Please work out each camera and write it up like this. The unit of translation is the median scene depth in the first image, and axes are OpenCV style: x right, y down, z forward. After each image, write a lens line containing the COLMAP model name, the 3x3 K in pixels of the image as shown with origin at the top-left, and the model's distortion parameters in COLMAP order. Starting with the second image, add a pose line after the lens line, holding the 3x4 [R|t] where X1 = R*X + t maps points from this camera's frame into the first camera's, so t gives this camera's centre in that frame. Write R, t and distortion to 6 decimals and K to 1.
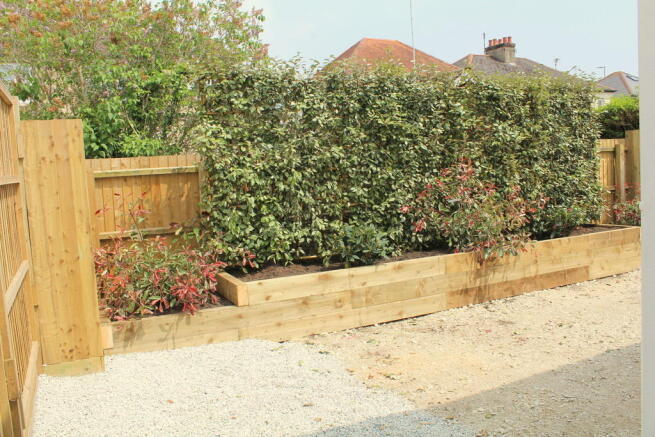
lens RADIAL K [[551.1, 0, 327.5], [0, 551.1, 218.5], [0, 0, 1]] dist [-0.196582, 0.156381]
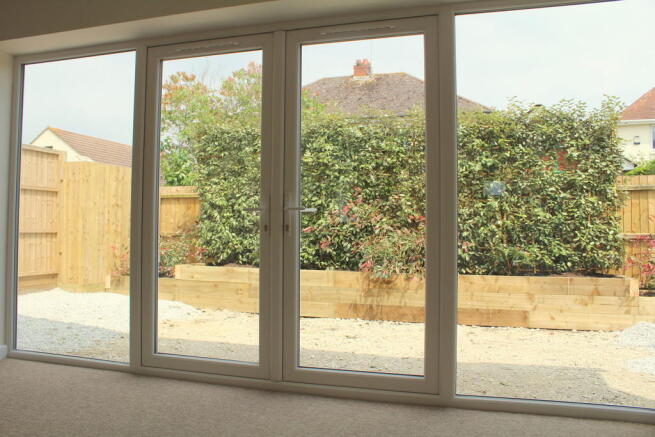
lens RADIAL K [[551.1, 0, 327.5], [0, 551.1, 218.5], [0, 0, 1]] dist [-0.196582, 0.156381]
pose [[0.740127, 0.044178, -0.671014, 1.004065], [-0.106652, 0.992922, -0.052265, 0.020032], [0.663956, 0.110247, 0.739600, 0.105834]]
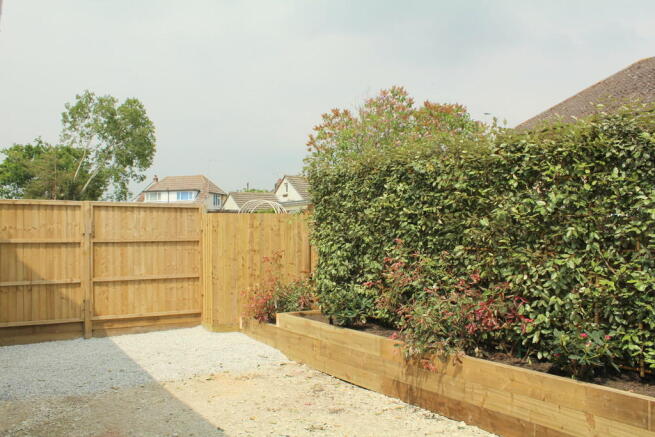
lens RADIAL K [[551.1, 0, 327.5], [0, 551.1, 218.5], [0, 0, 1]] dist [-0.196582, 0.156381]
pose [[0.141257, 0.025768, -0.989637, 1.190264], [-0.083646, 0.996397, 0.014005, -0.156819], [0.986433, 0.080801, 0.142904, 0.754228]]
